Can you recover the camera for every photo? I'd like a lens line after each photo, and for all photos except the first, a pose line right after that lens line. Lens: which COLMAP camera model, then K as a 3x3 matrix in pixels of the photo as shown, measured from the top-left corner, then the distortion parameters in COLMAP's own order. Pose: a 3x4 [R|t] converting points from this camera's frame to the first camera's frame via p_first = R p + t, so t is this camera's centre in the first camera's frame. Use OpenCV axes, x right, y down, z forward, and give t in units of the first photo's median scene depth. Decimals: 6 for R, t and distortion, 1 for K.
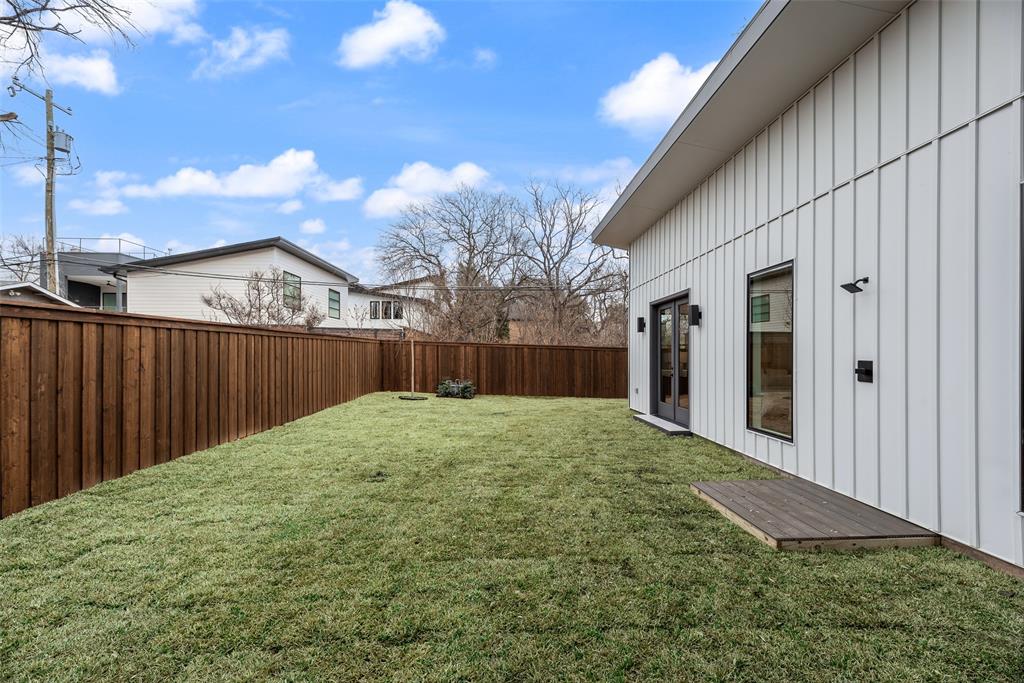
lens RADIAL K [[414.4, 0, 511.6], [0, 414.4, 347.7], [0, 0, 1]] dist [0.005647, 0.000138]
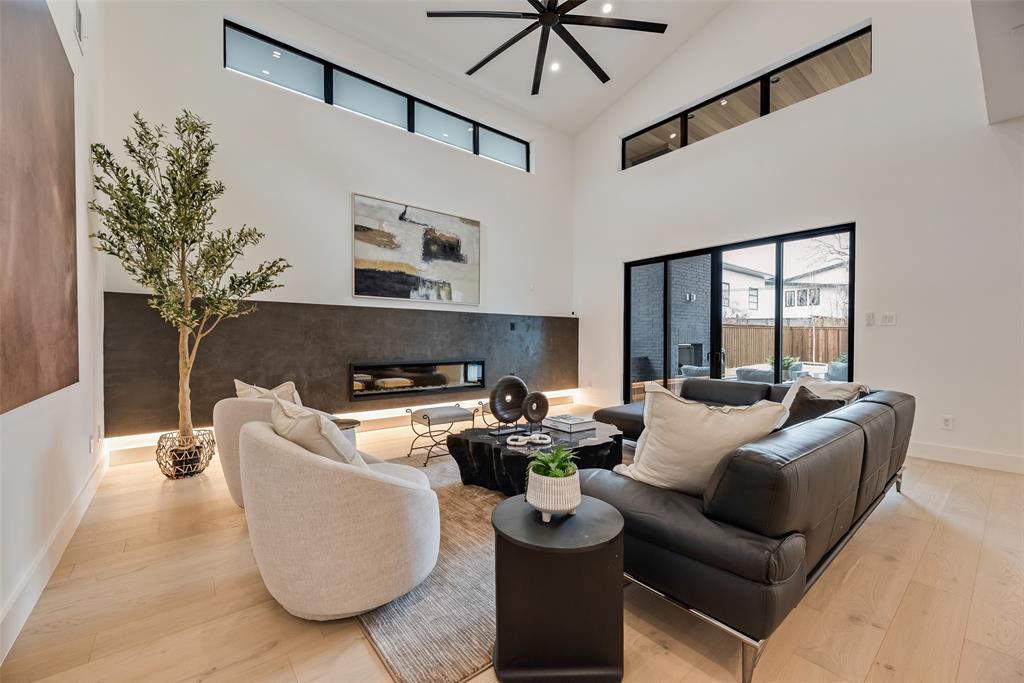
lens RADIAL K [[414.4, 0, 511.6], [0, 414.4, 347.7], [0, 0, 1]] dist [0.005647, 0.000138]
pose [[0.613317, 0.026243, -0.789400, 0.249589], [-0.001585, 0.999487, 0.031995, 0.010951], [0.789835, -0.018372, 0.613044, -0.715812]]
